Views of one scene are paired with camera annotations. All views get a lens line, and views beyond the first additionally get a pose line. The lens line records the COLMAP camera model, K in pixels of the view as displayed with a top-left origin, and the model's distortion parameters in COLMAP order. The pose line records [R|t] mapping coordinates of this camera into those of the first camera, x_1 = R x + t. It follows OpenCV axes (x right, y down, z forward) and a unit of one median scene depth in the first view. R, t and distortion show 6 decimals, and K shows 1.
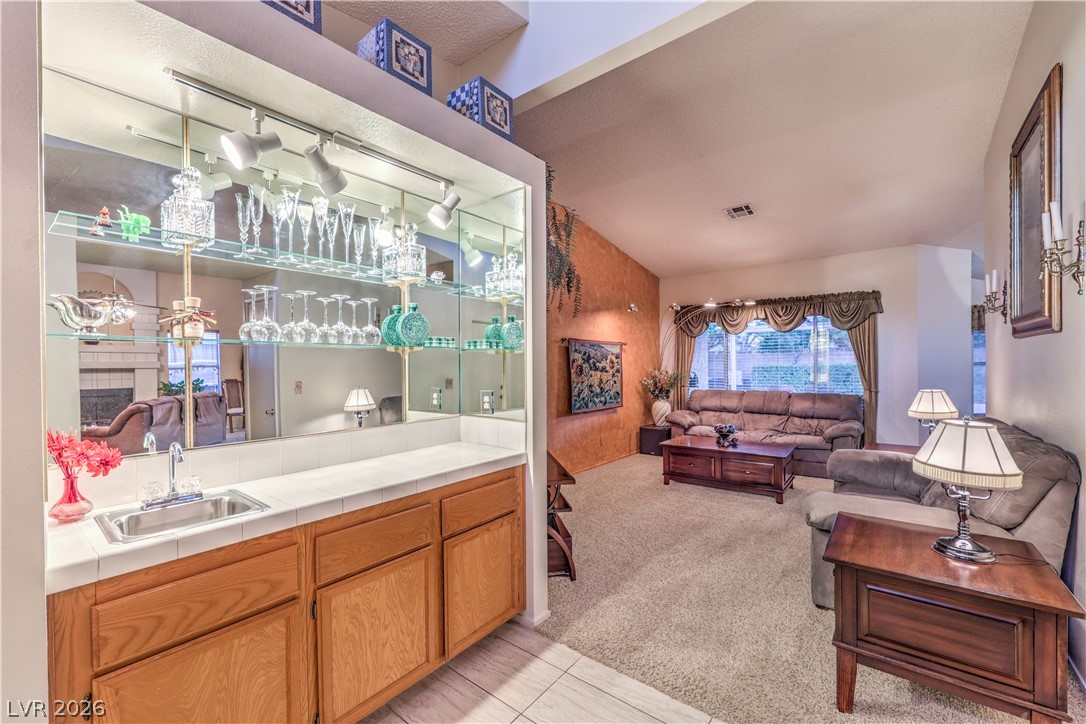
lens RADIAL K [[443.6, 0, 543.3], [0, 443.6, 365.8], [0, 0, 1]] dist [-0.001618, -0.000096]
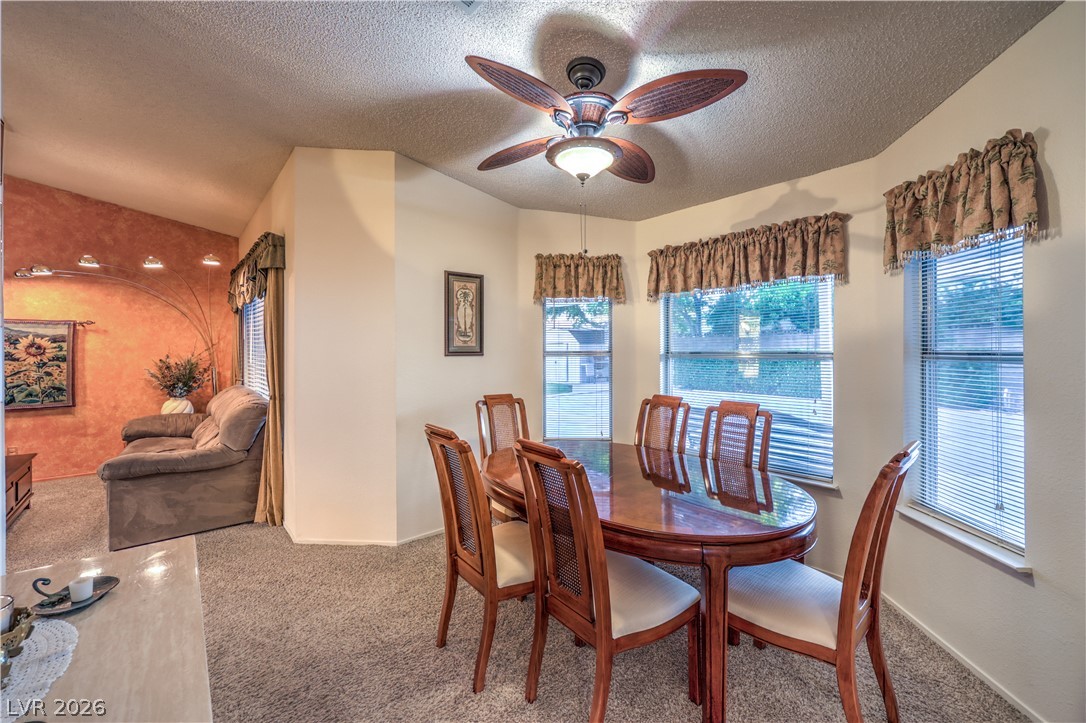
lens RADIAL K [[439.2, 0, 542.4], [0, 439.2, 351.2], [0, 0, 1]] dist [-0.002448, -0.000141]
pose [[0.980210, 0.003025, -0.197937, 1.168793], [-0.003270, 0.999994, -0.000910, -0.003504], [0.197933, 0.001539, 0.980214, 0.463488]]
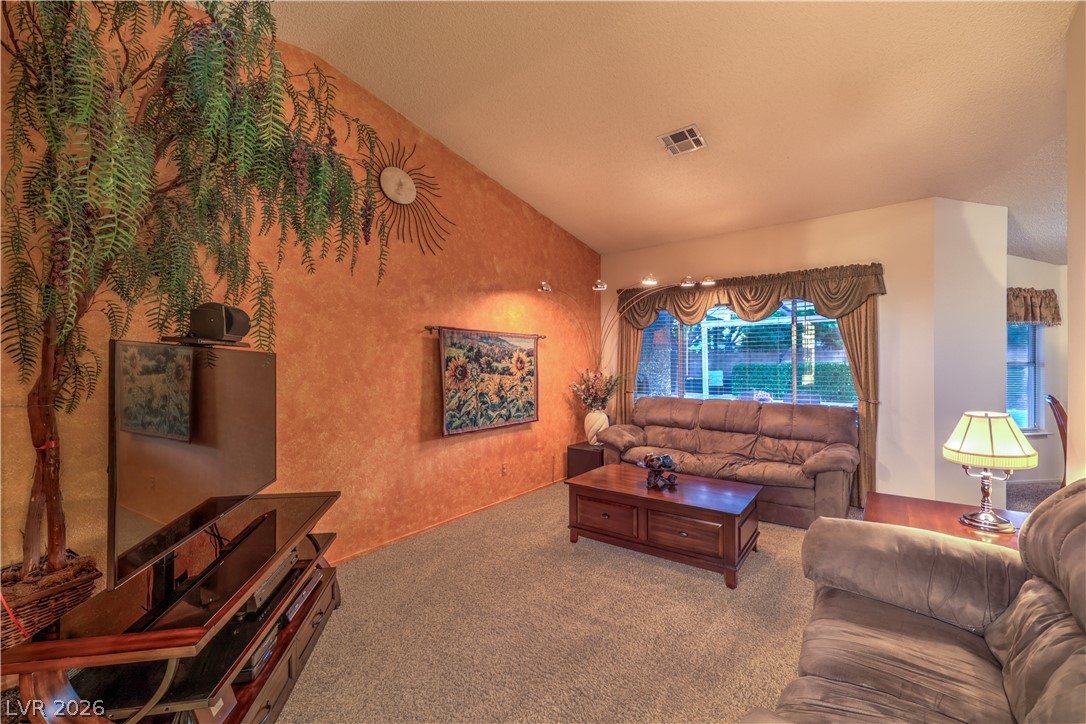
lens RADIAL K [[441.4, 0, 545.9], [0, 441.4, 364.1], [0, 0, 1]] dist [0.001269, 0.000136]
pose [[0.999732, 0.003227, 0.022919, 0.186117], [-0.003238, 0.999995, 0.000440, -0.004258], [-0.022918, -0.000514, 0.999737, 0.276975]]
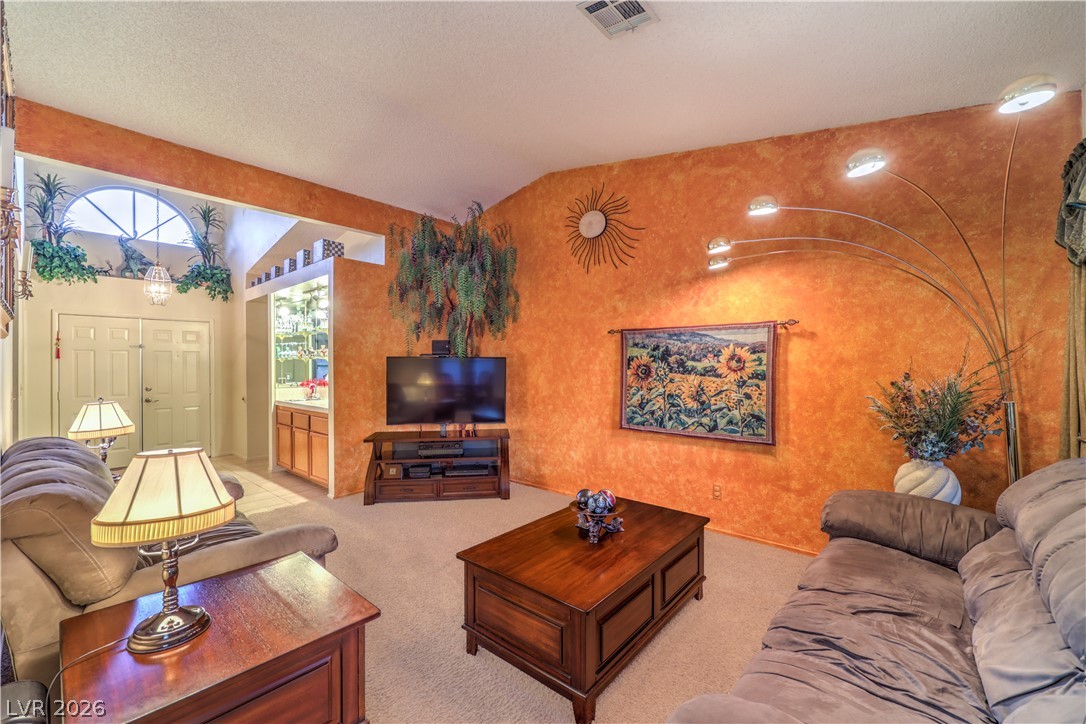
lens RADIAL K [[443.6, 0, 543.3], [0, 443.6, 365.8], [0, 0, 1]] dist [-0.001618, -0.000096]
pose [[-0.046543, 0.007701, -0.998887, 0.750456], [-0.002729, 0.999966, 0.007836, -0.004419], [0.998913, 0.003091, -0.046520, 0.807580]]
